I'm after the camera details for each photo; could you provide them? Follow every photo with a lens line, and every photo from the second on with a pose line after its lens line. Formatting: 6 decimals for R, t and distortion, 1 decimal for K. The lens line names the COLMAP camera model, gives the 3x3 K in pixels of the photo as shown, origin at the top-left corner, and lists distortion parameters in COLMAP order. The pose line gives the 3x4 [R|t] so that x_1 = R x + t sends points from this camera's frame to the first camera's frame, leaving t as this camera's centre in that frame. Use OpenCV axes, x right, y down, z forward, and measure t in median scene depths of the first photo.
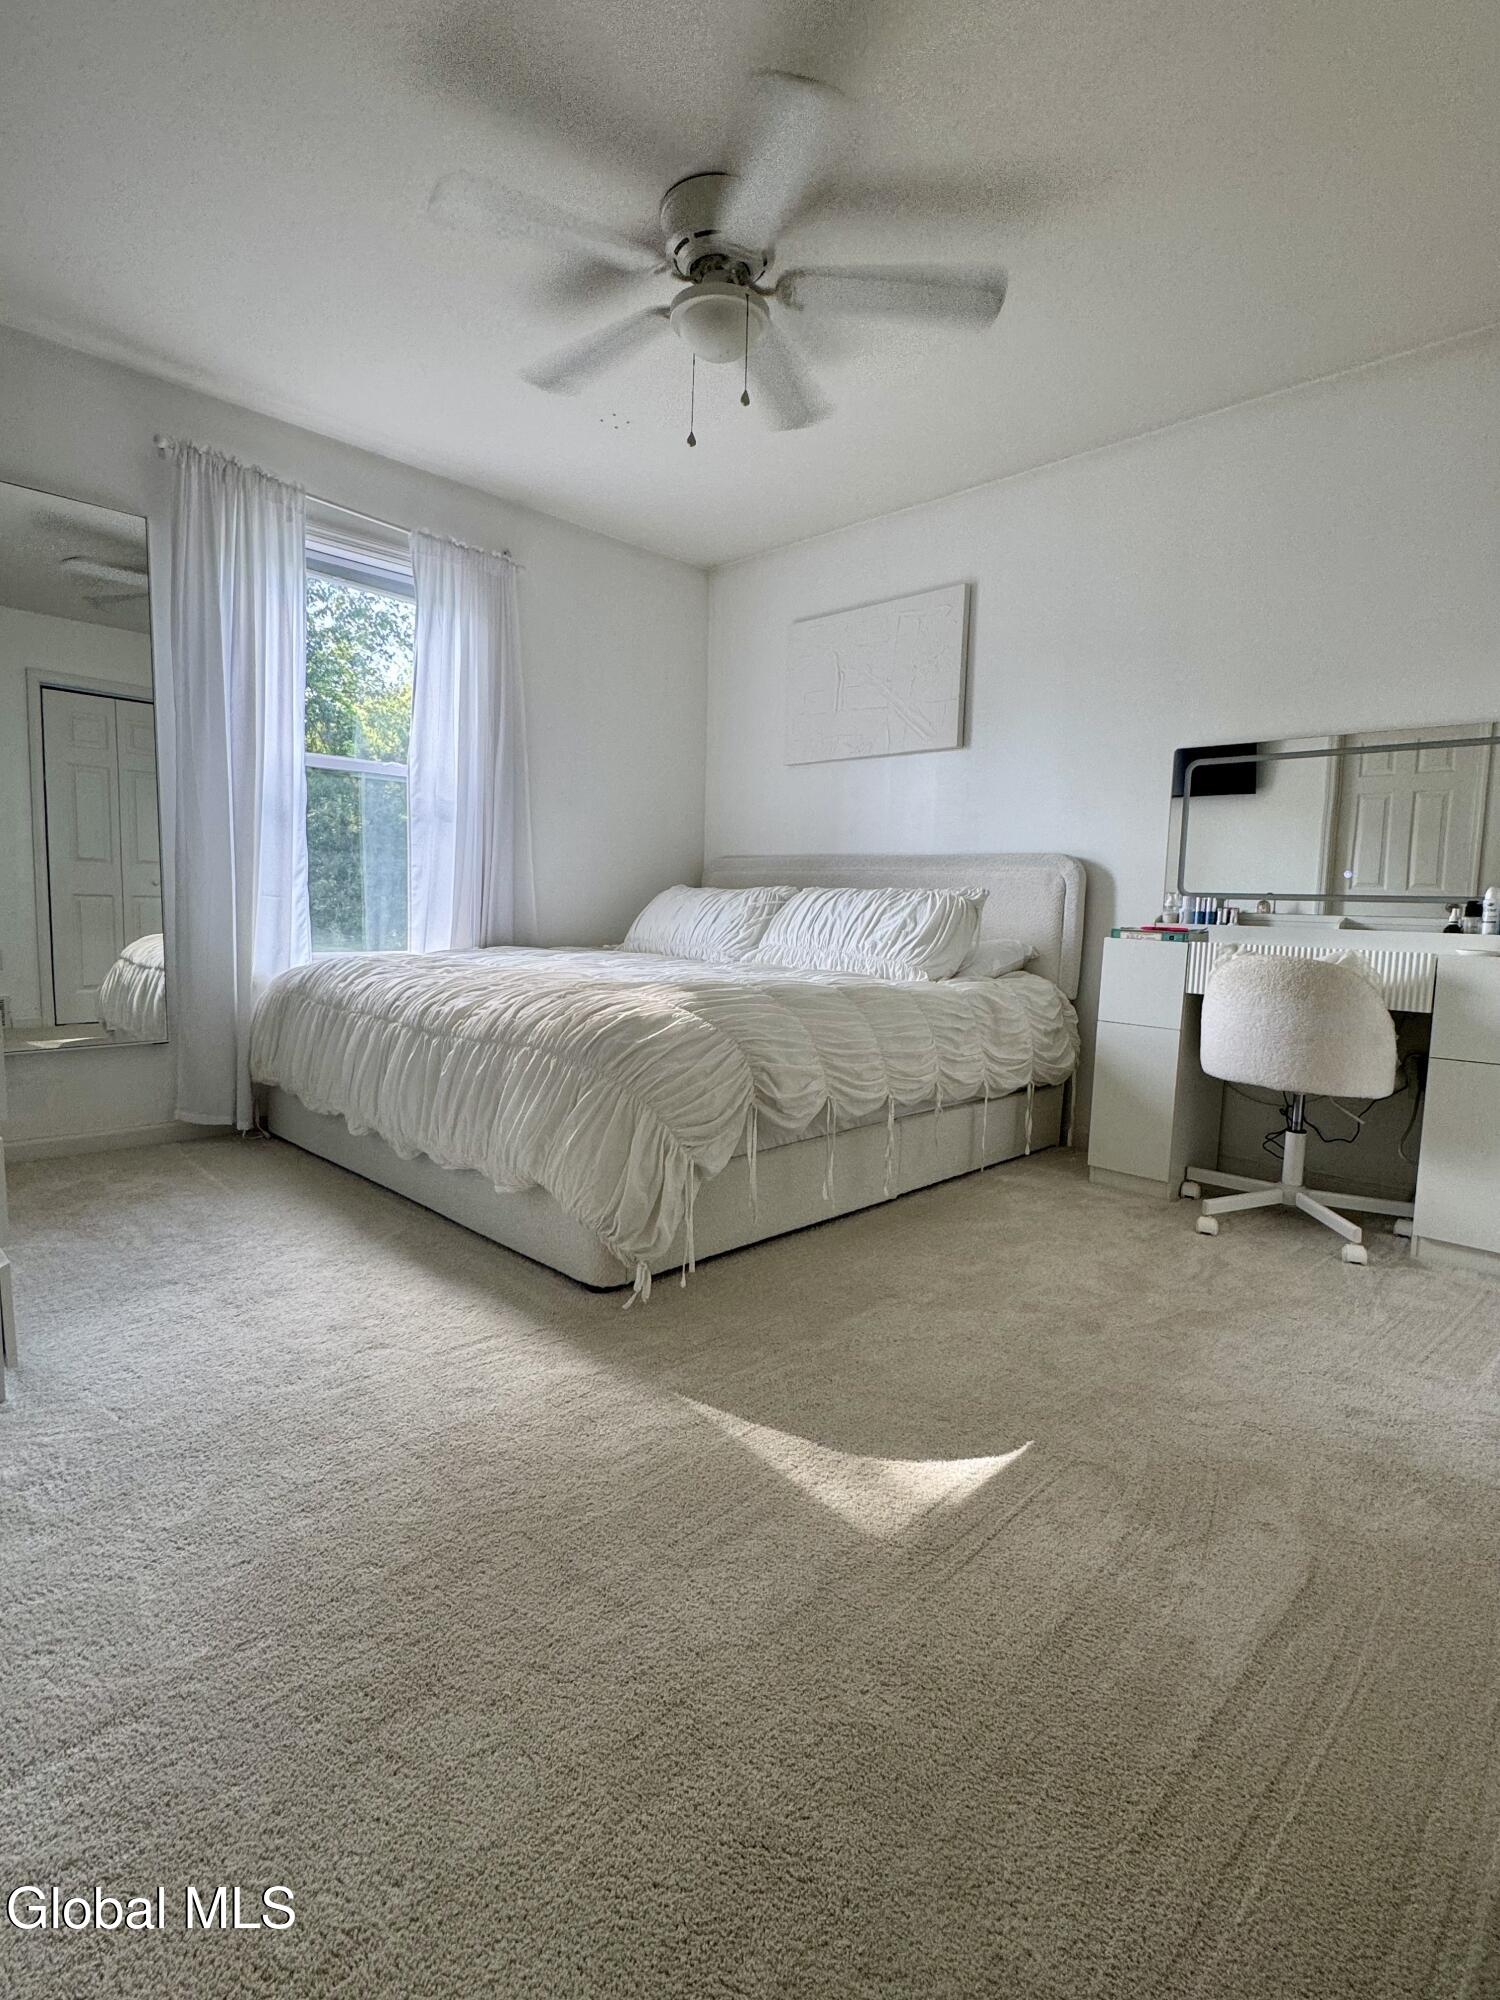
lens RADIAL K [[980.5, 0, 751.5], [0, 980.5, 996.8], [0, 0, 1]] dist [-0.005319, -0.000365]
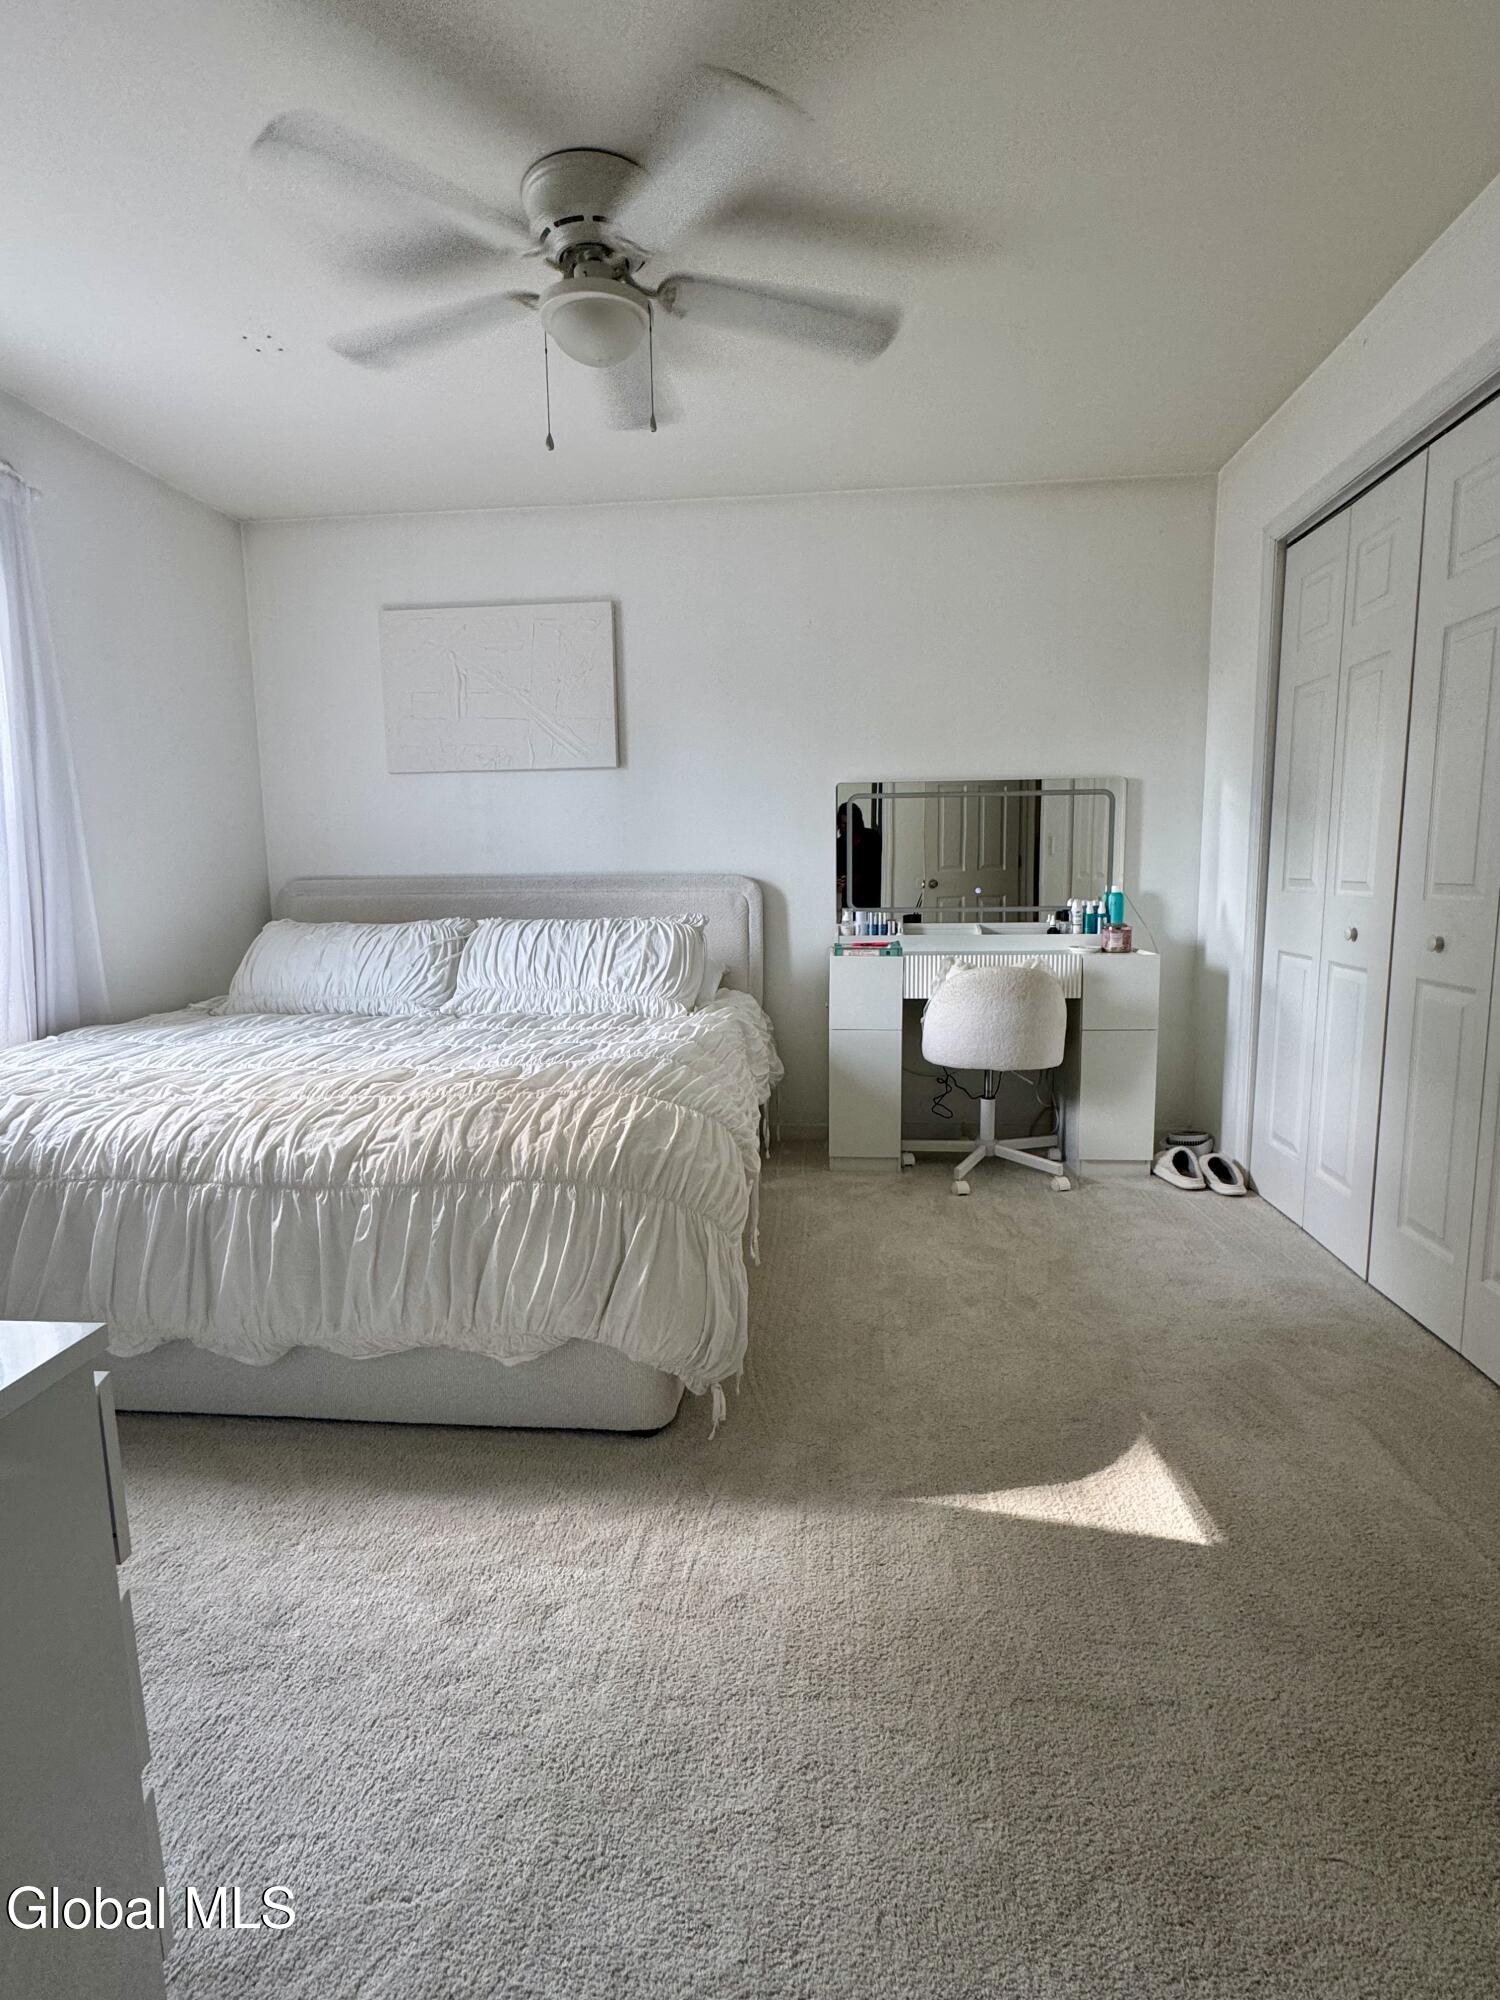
lens RADIAL K [[980.5, 0, 752.5], [0, 980.5, 997.5], [0, 0, 1]] dist [-0.005319, -0.000365]
pose [[0.776867, -0.121020, 0.617925, -0.474506], [0.096430, 0.992646, 0.073175, -0.120066], [-0.622237, 0.002739, 0.782824, 0.199094]]
